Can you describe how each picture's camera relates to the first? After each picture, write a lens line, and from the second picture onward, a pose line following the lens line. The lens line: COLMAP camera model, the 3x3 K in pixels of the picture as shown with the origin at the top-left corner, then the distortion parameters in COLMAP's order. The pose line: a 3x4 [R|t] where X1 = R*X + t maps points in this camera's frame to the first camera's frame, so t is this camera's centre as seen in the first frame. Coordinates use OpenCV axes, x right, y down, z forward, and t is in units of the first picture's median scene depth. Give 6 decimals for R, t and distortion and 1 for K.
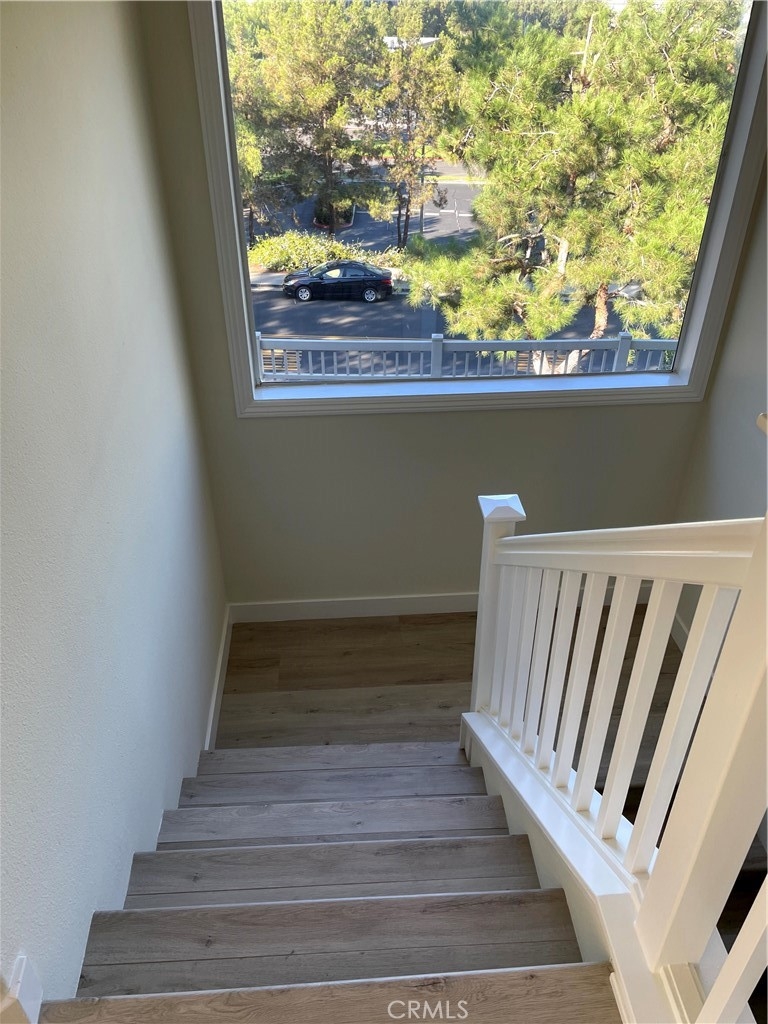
lens RADIAL K [[788.0, 0, 393.9], [0, 788.0, 516.6], [0, 0, 1]] dist [0.022115, -0.015204]
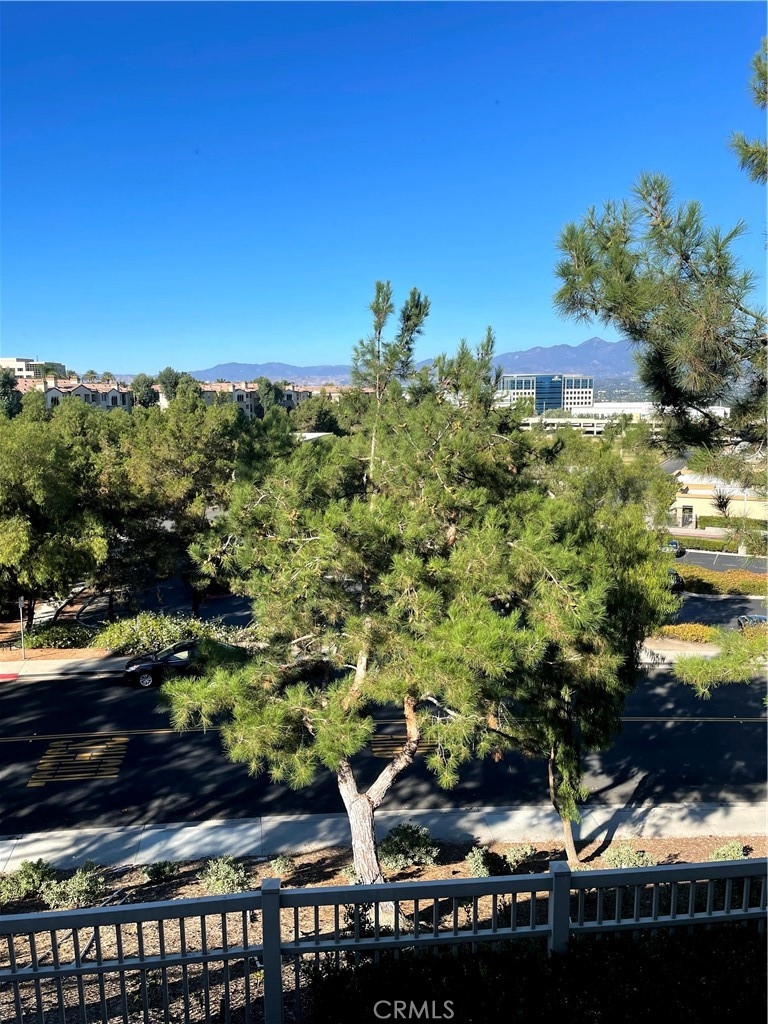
lens RADIAL K [[788.0, 0, 377.4], [0, 788.0, 516.2], [0, 0, 1]] dist [0.022115, -0.015204]
pose [[0.994463, -0.031687, 0.100200, 0.081340], [0.071122, 0.904862, -0.419721, -0.056993], [-0.077367, 0.424523, 0.902105, 0.078026]]
